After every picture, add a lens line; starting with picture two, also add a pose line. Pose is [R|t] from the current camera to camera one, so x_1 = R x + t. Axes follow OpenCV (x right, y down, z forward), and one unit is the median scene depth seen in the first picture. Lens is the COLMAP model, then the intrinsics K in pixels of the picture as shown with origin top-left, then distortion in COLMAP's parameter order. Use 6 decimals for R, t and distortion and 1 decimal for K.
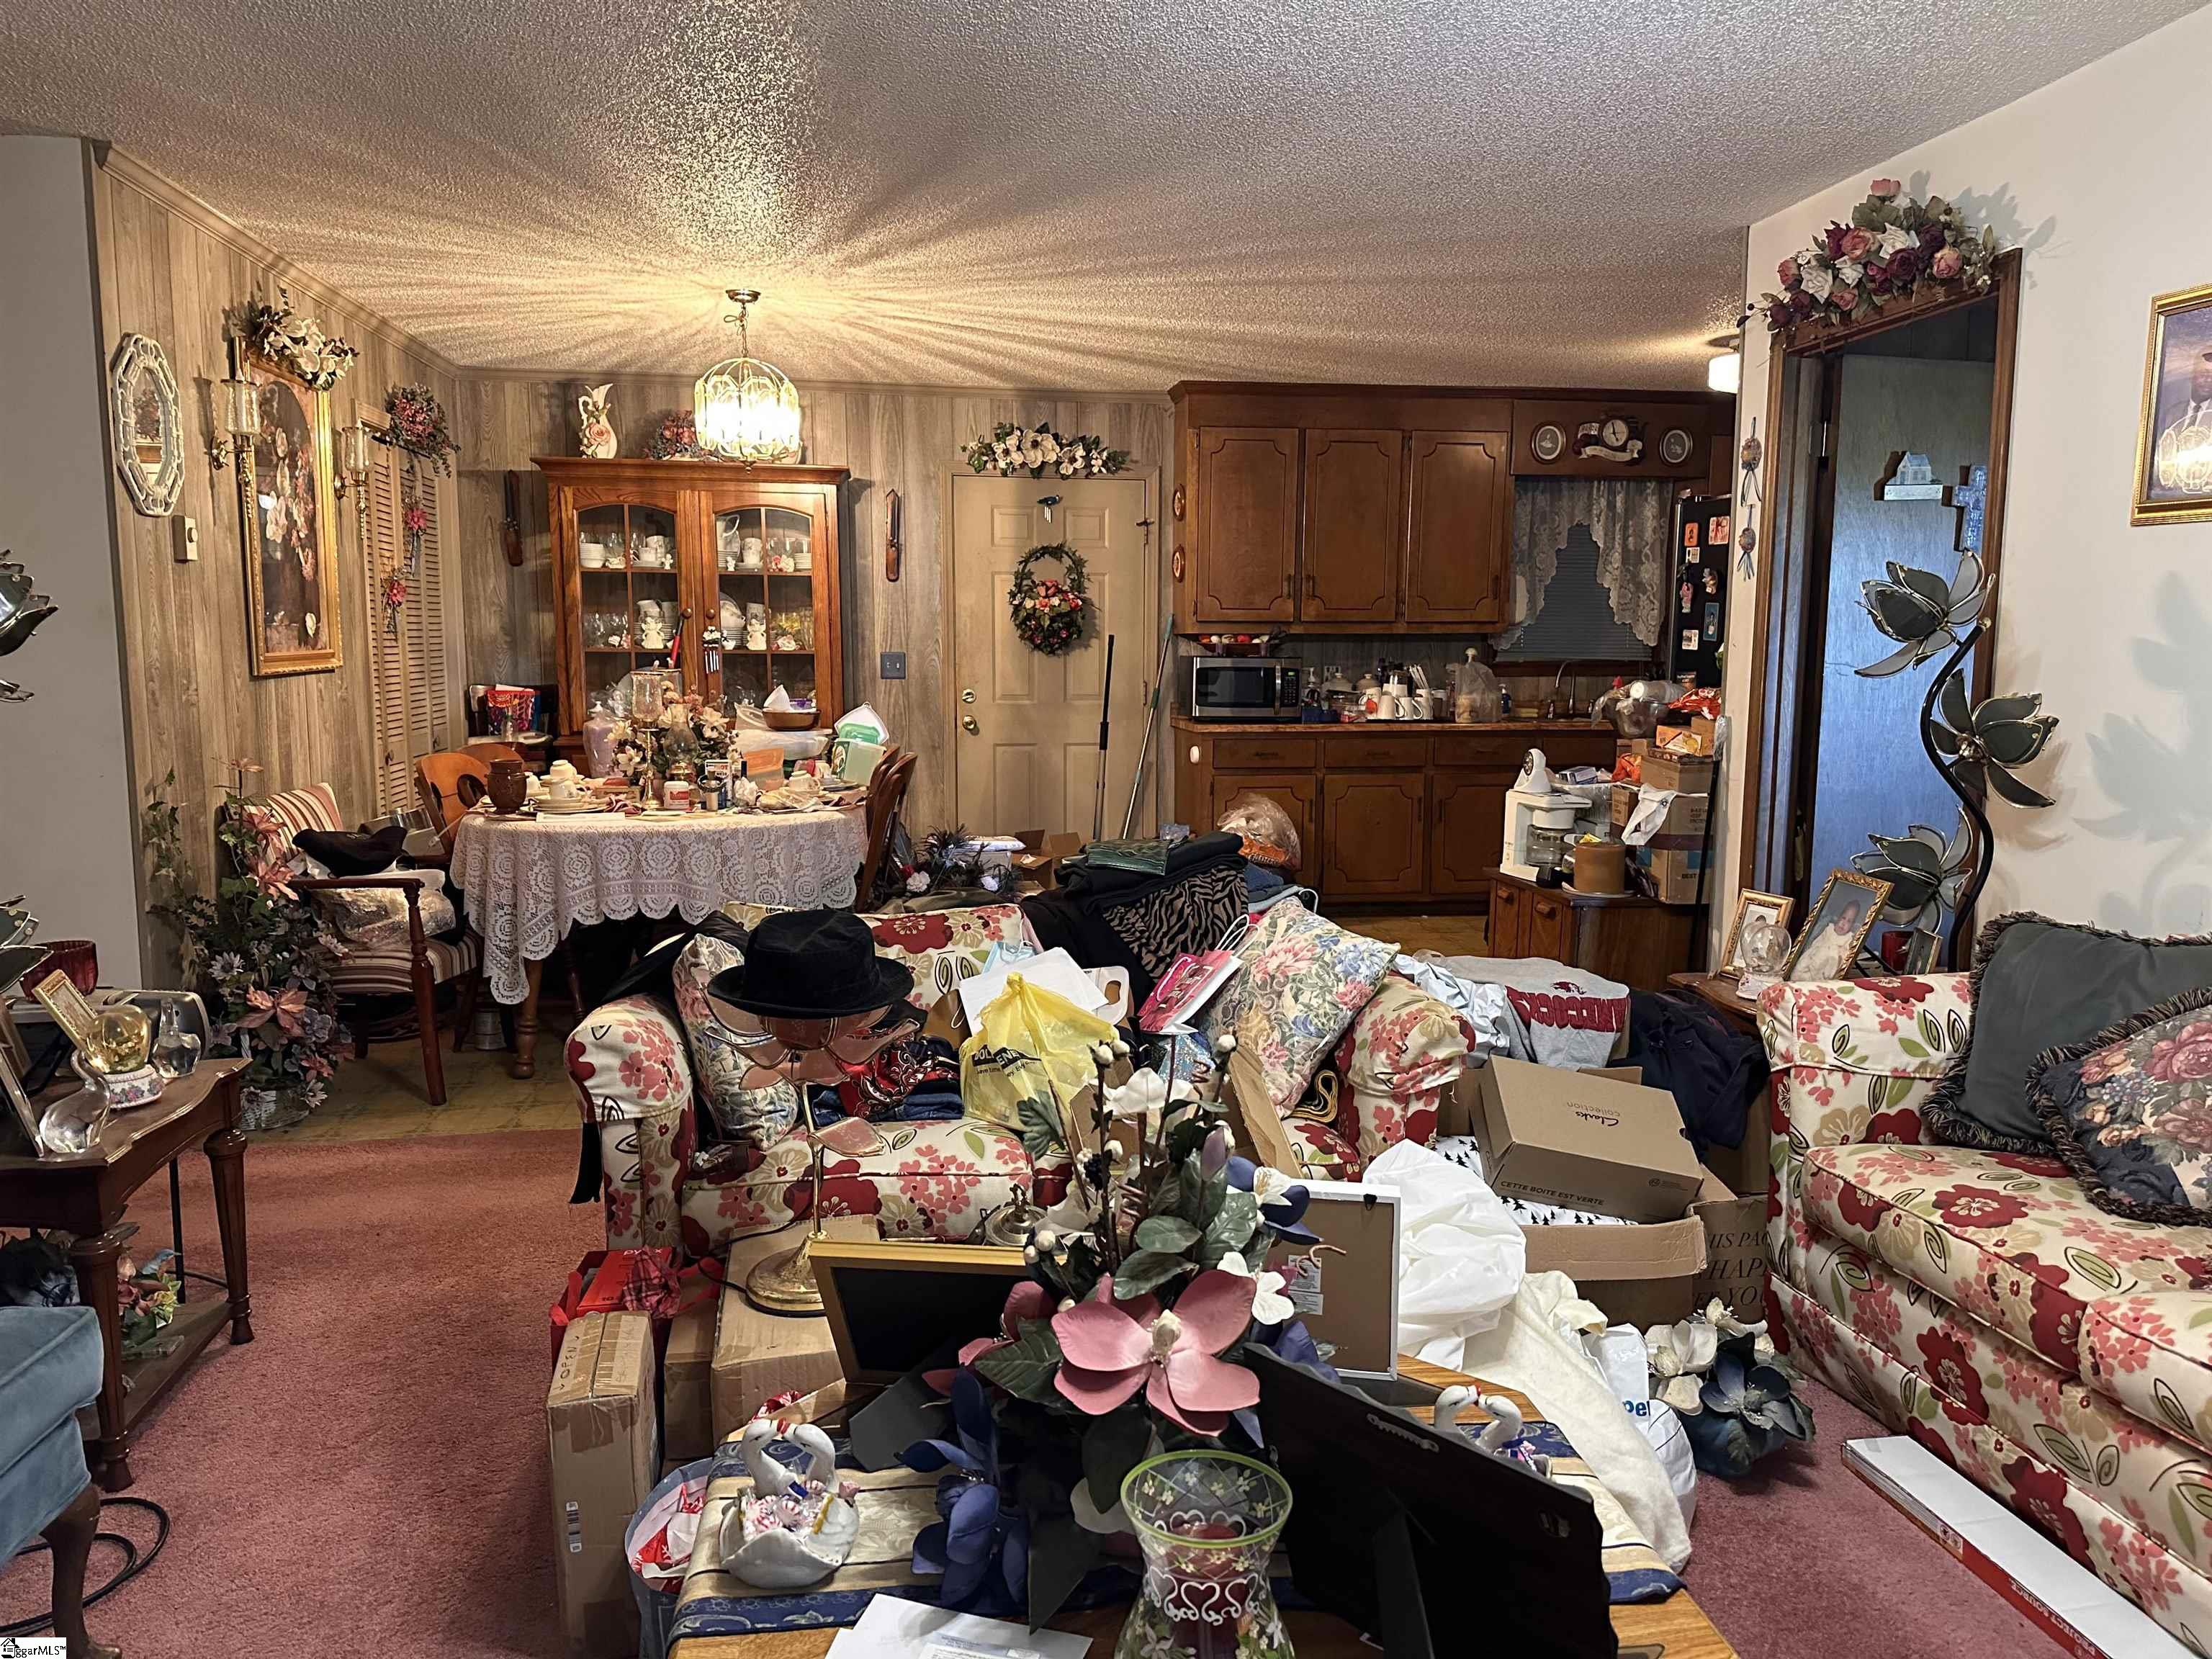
lens RADIAL K [[1574.8, 0, 1096.7], [0, 1574.8, 832.9], [0, 0, 1]] dist [0.097251, -0.125117]
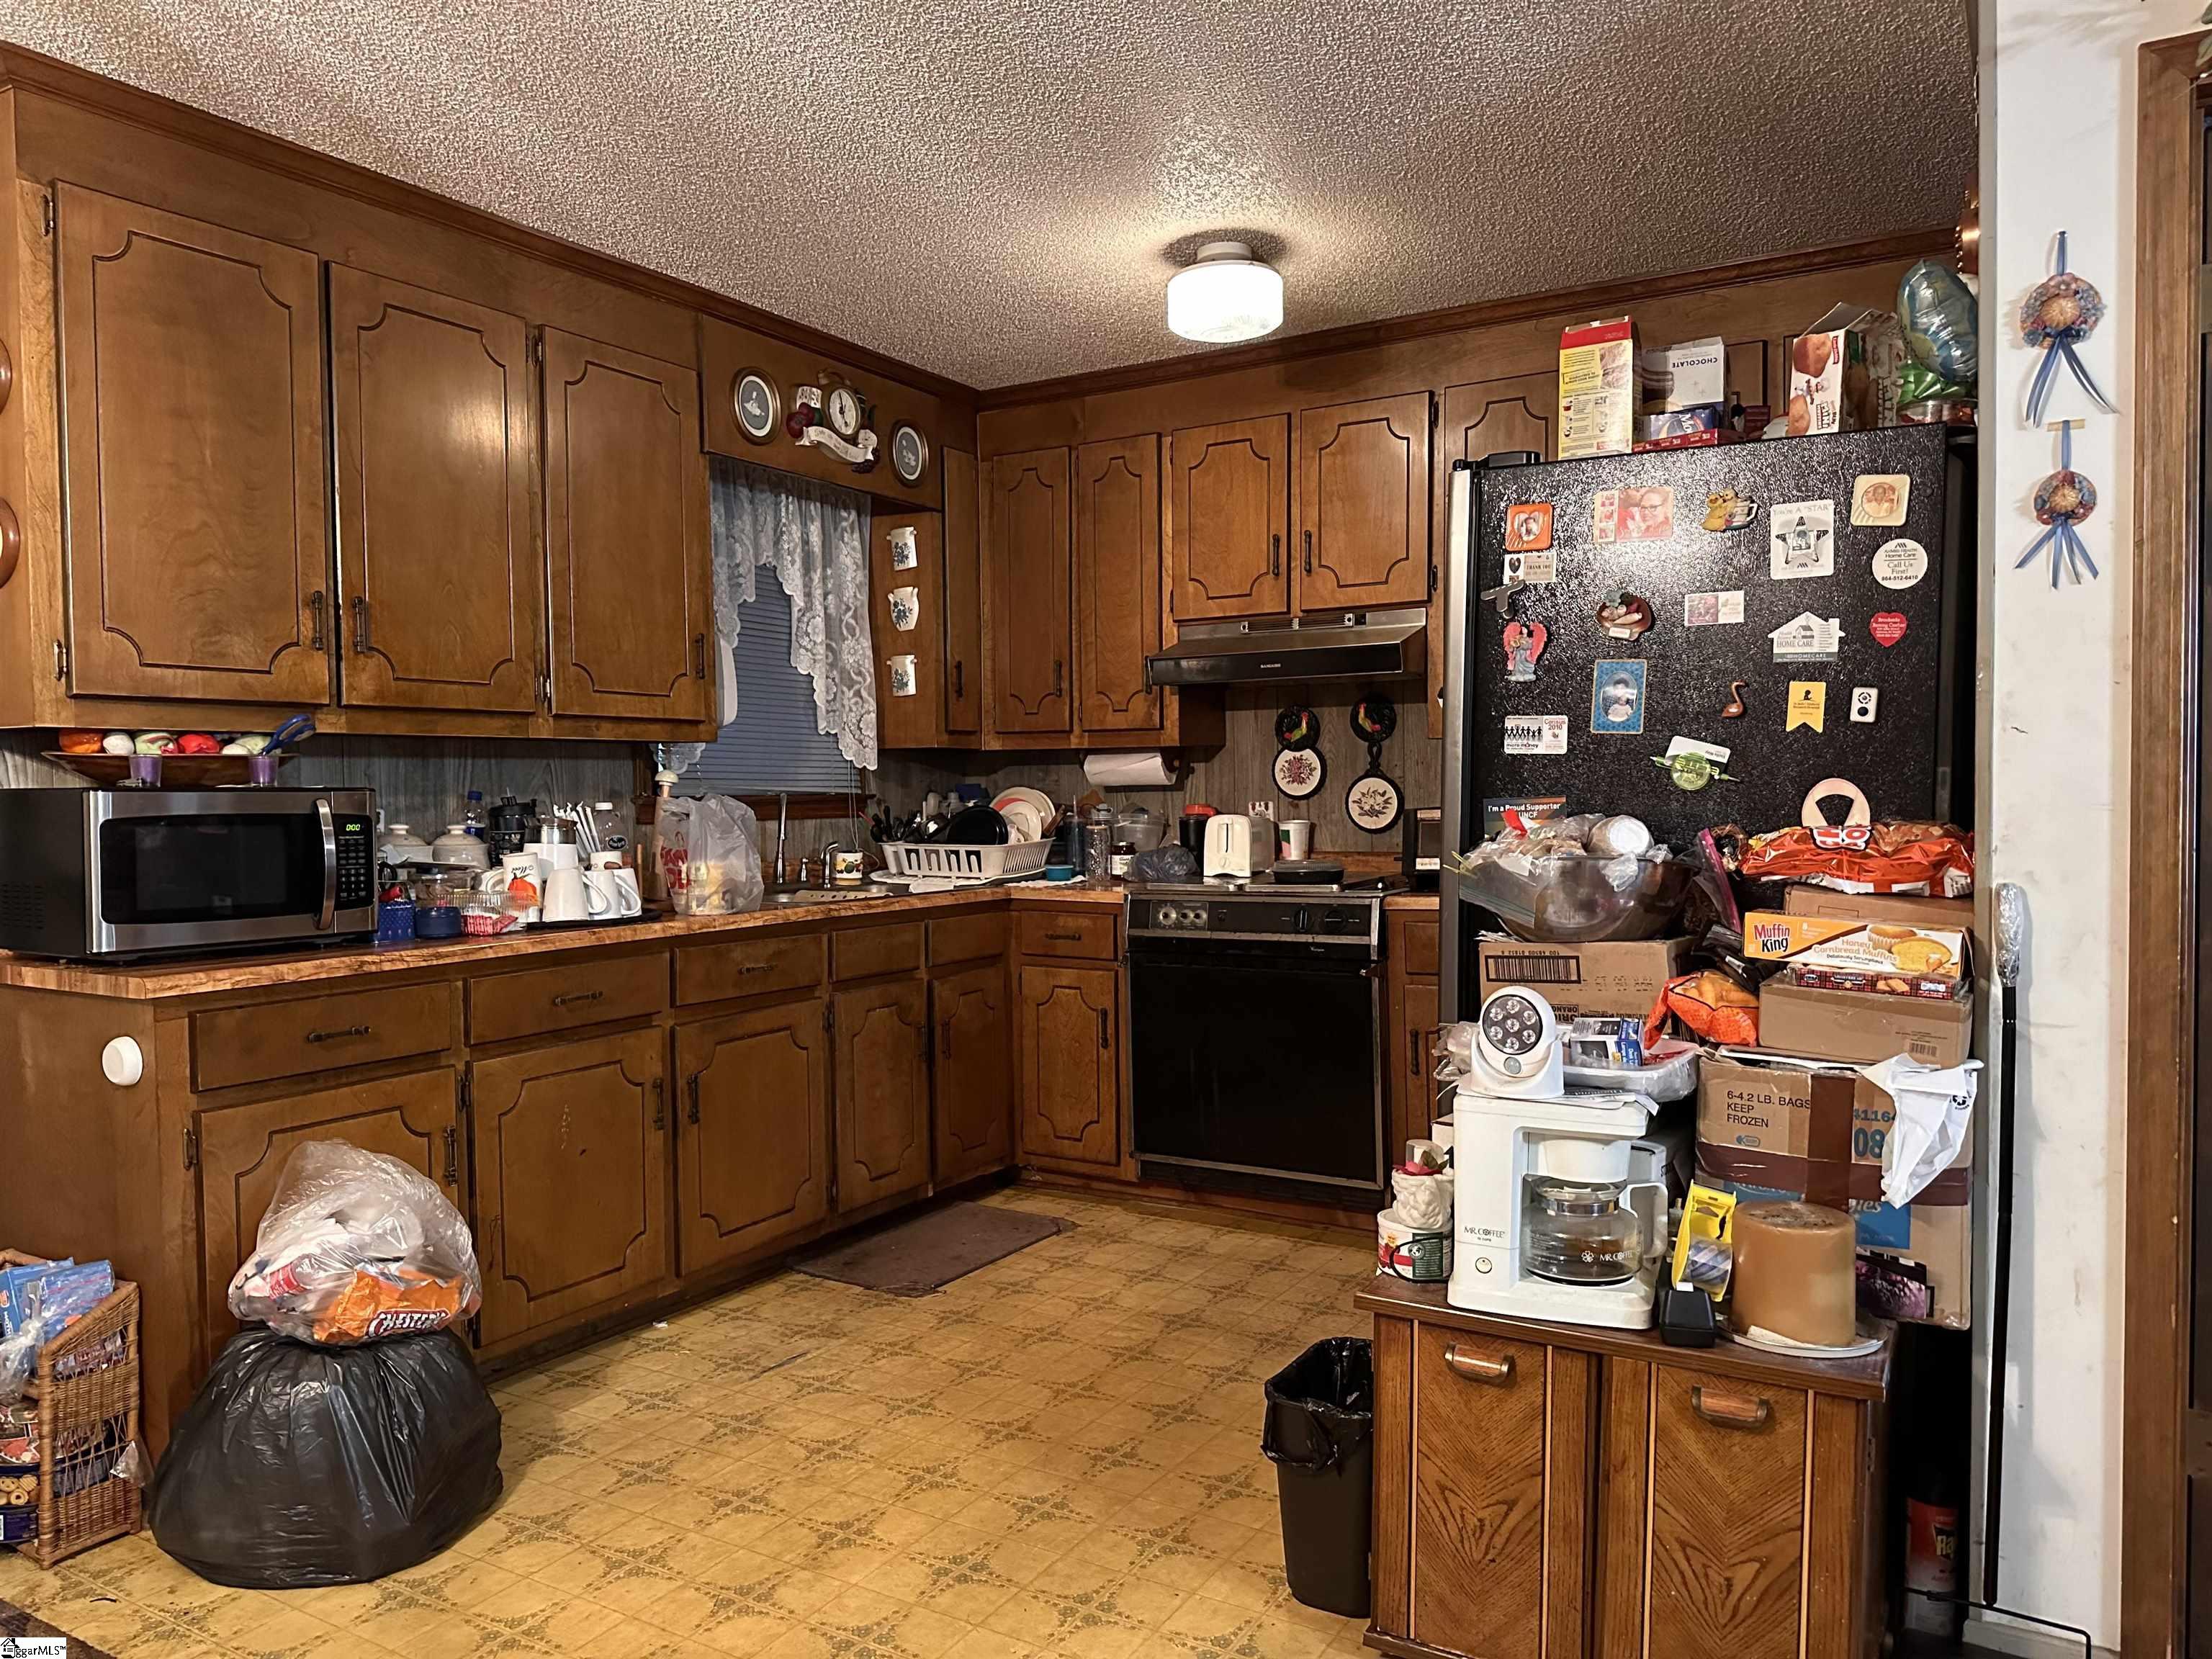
lens RADIAL K [[1574.8, 0, 1102.2], [0, 1574.8, 829.6], [0, 0, 1]] dist [0.097251, -0.125117]
pose [[0.632844, -0.031457, 0.773640, -0.119805], [0.104945, 0.993439, -0.045451, -0.095723], [-0.767134, 0.109953, 0.631993, 0.915204]]
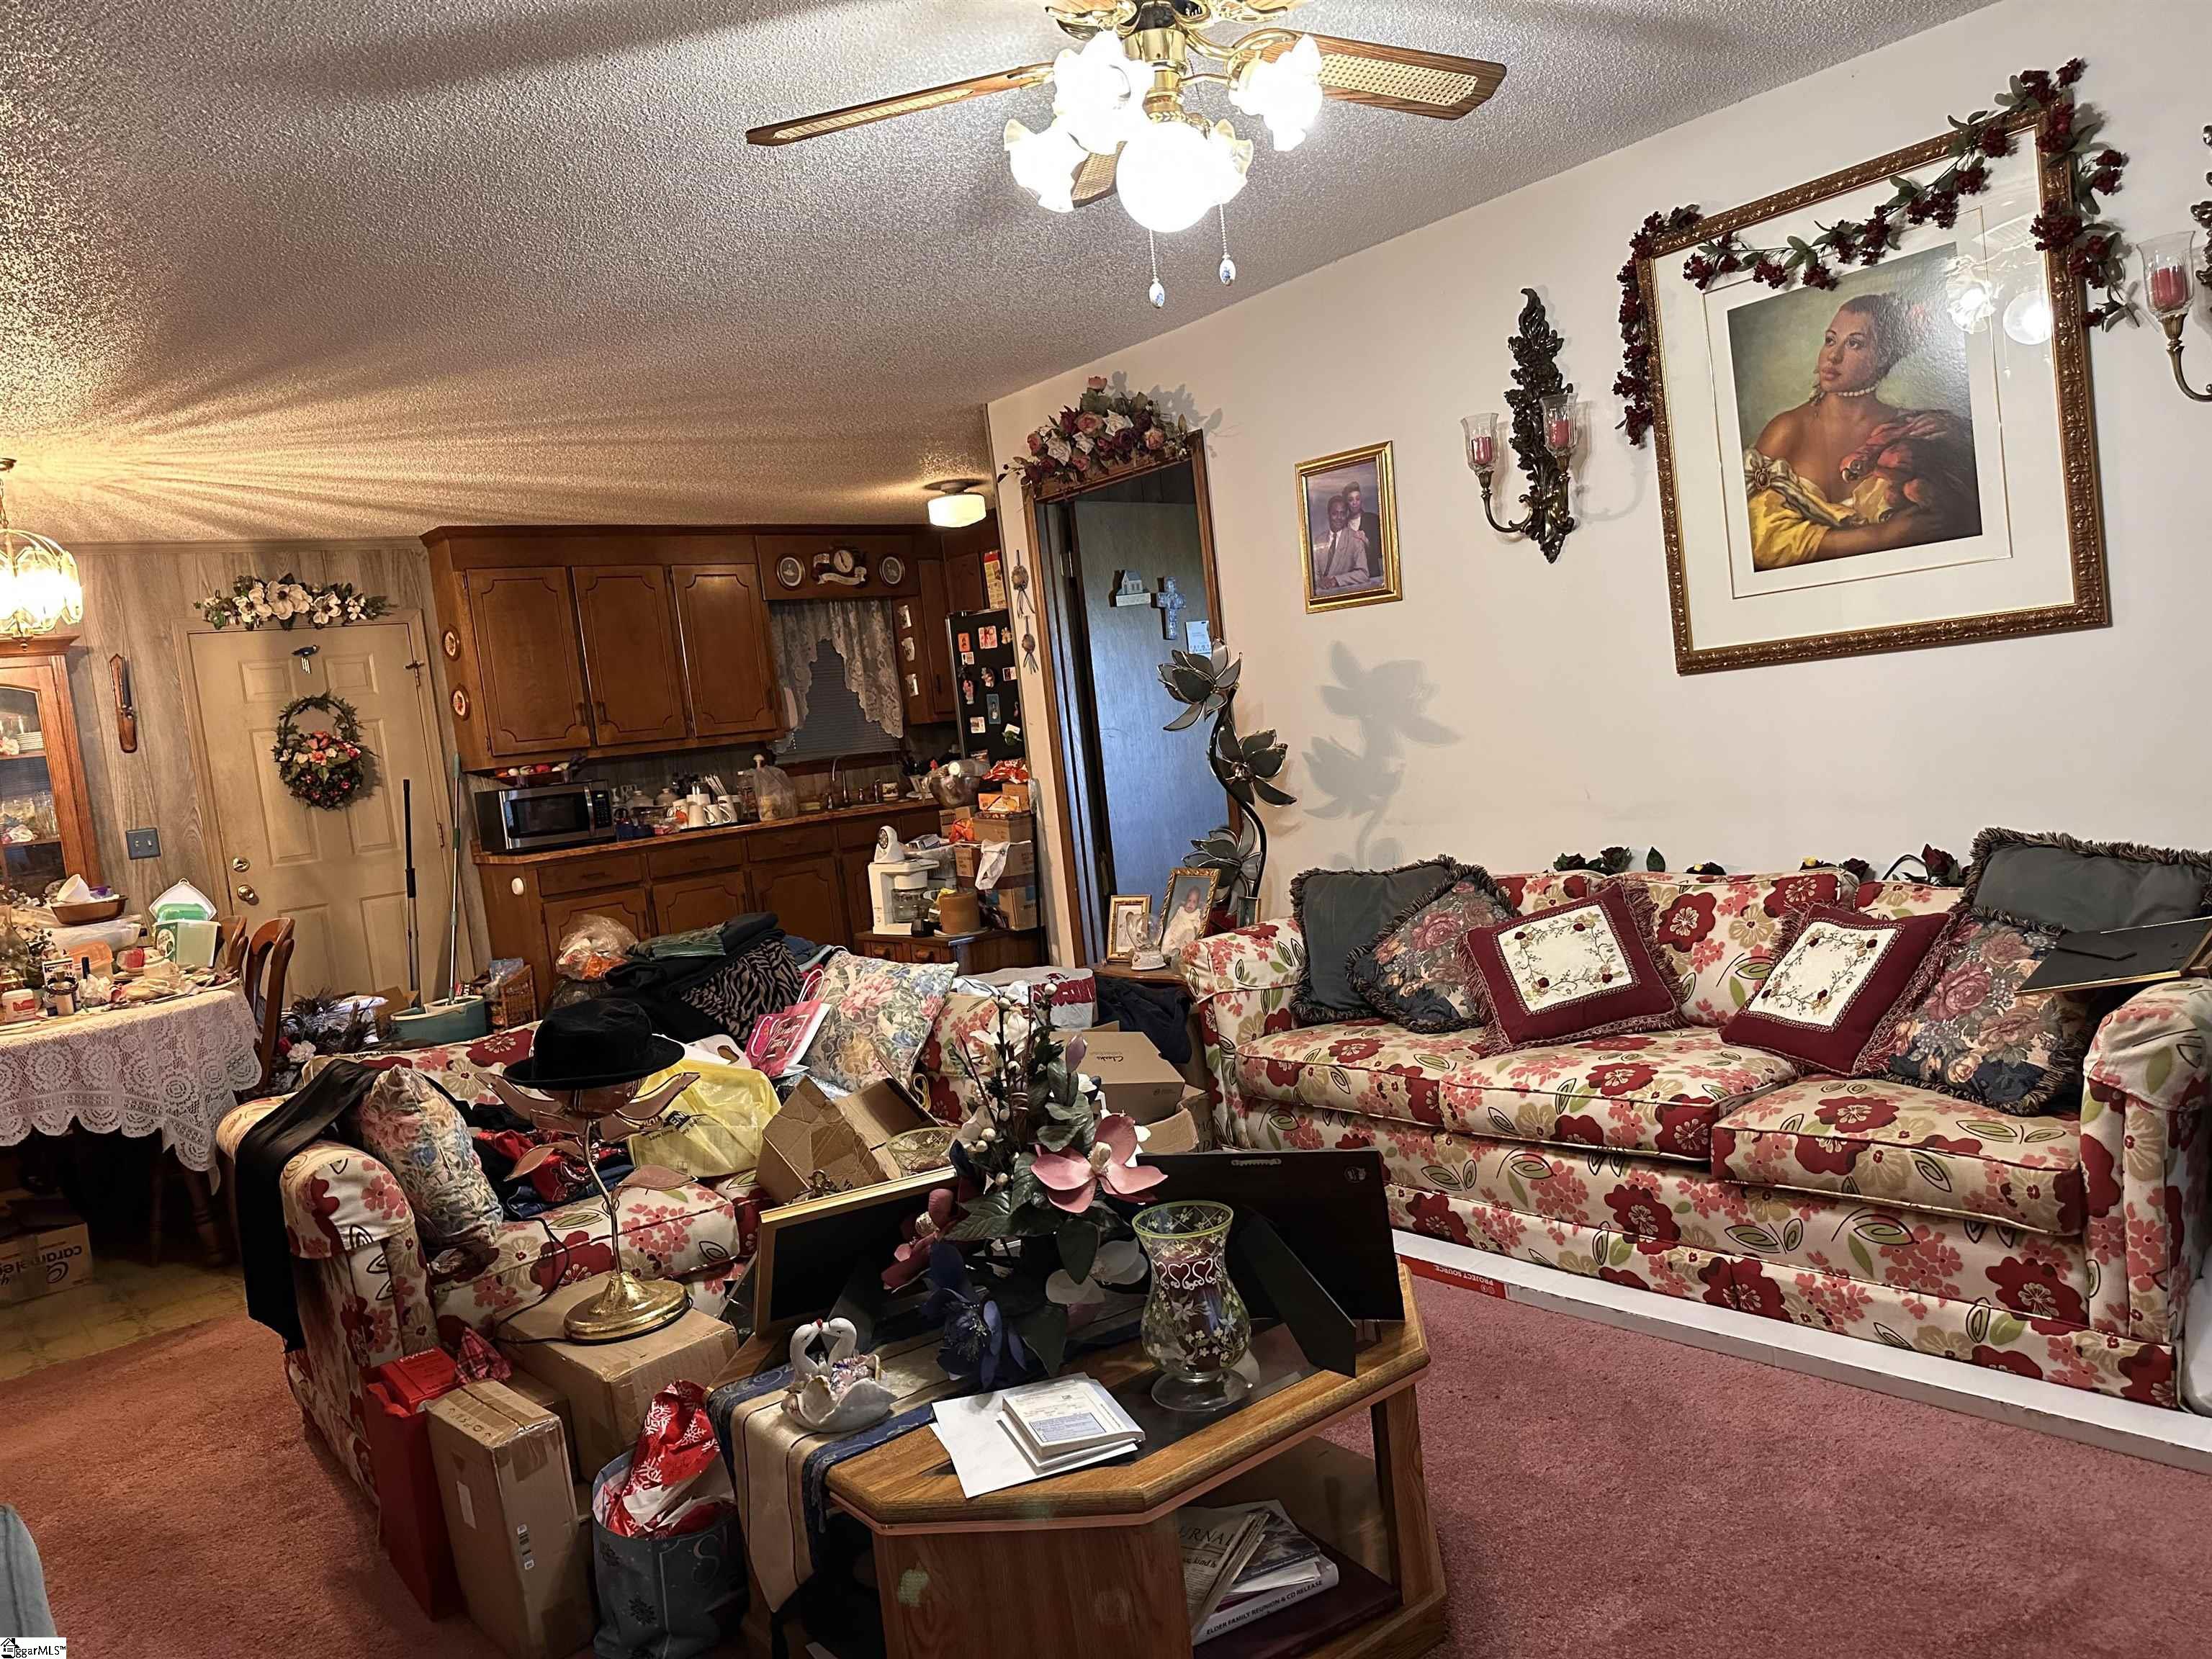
lens RADIAL K [[1574.8, 0, 1119.2], [0, 1574.8, 837.8], [0, 0, 1]] dist [0.097251, -0.125117]
pose [[0.844331, -0.139657, 0.517301, -0.211247], [0.175053, 0.984356, -0.019970, 0.011218], [-0.506420, 0.107416, 0.855570, -0.113608]]
